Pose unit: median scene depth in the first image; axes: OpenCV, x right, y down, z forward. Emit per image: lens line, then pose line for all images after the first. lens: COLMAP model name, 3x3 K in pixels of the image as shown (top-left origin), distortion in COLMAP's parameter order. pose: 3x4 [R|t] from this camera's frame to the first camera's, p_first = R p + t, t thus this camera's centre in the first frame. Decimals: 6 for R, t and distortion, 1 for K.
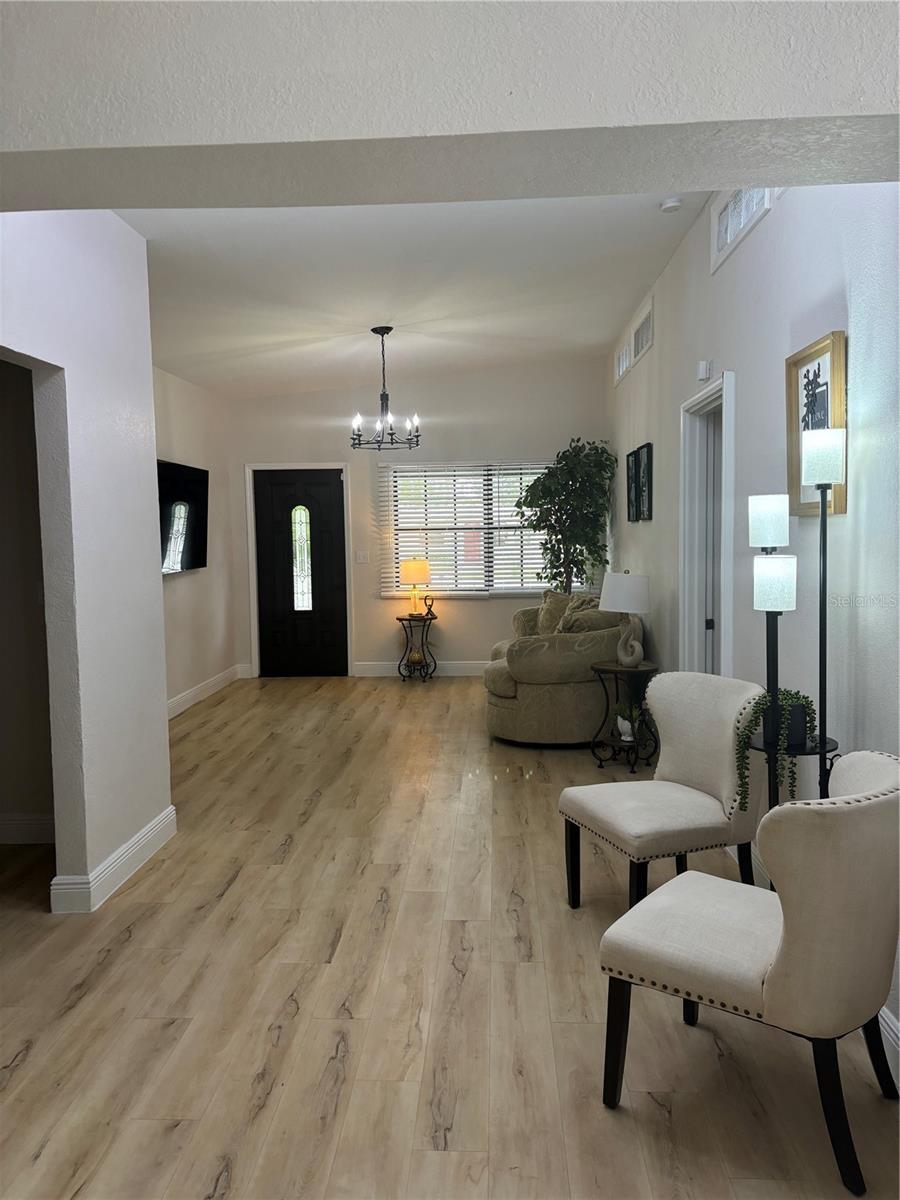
lens RADIAL K [[907.2, 0, 446.5], [0, 907.2, 601.0], [0, 0, 1]] dist [0.023296, -0.005650]
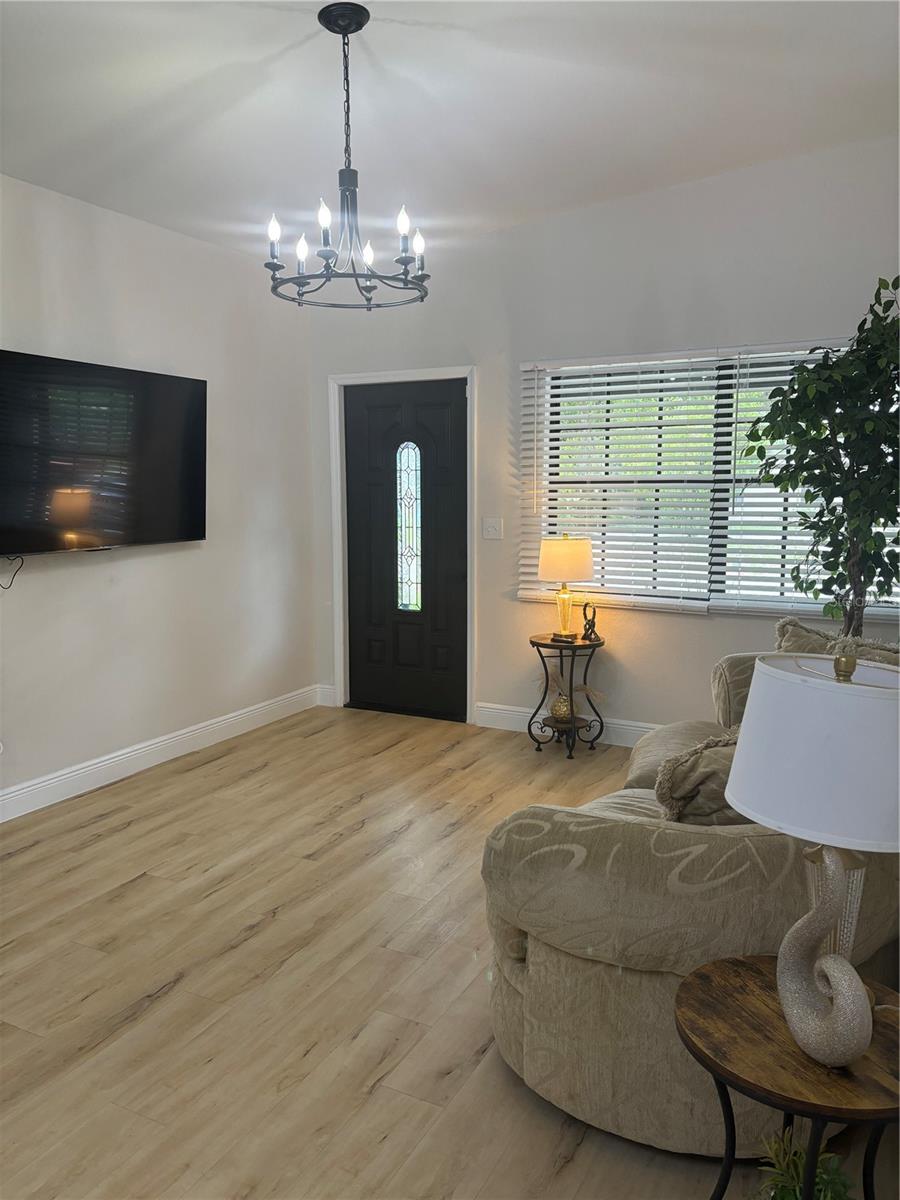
lens RADIAL K [[907.2, 0, 432.5], [0, 907.2, 595.8], [0, 0, 1]] dist [0.023296, -0.005650]
pose [[0.904940, 0.064978, -0.420549, 0.126371], [-0.044758, 0.997325, 0.057784, -0.037968], [0.423179, -0.033468, 0.905428, 0.458039]]
